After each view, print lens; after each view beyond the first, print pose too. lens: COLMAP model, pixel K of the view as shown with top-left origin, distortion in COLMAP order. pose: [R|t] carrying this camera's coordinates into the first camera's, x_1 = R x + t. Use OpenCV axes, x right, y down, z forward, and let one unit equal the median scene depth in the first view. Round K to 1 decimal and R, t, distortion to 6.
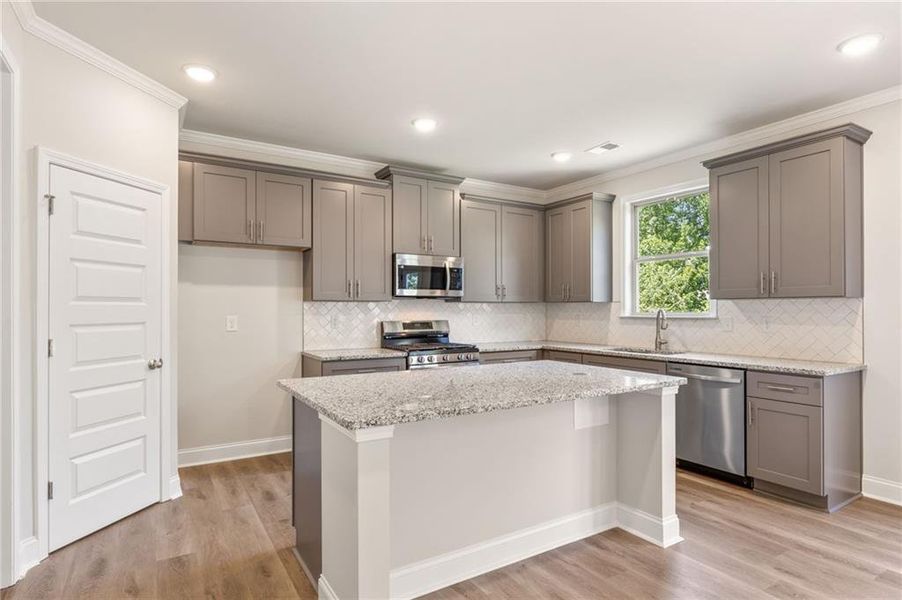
lens RADIAL K [[484.4, 0, 451.9], [0, 484.4, 308.8], [0, 0, 1]] dist [-0.001094, 0.000510]
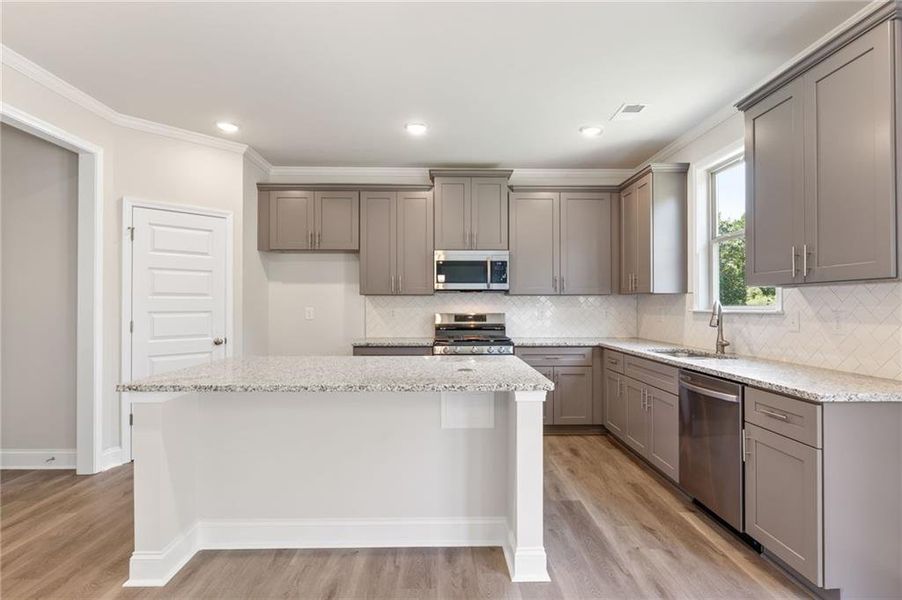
lens RADIAL K [[457.5, 0, 451.0], [0, 457.5, 300.0], [0, 0, 1]] dist [-0.002149, -0.000770]
pose [[0.861147, -0.004619, -0.508335, 0.482968], [-0.000340, 0.999953, -0.009662, 0.006728], [0.508356, 0.008494, 0.861105, 0.163280]]
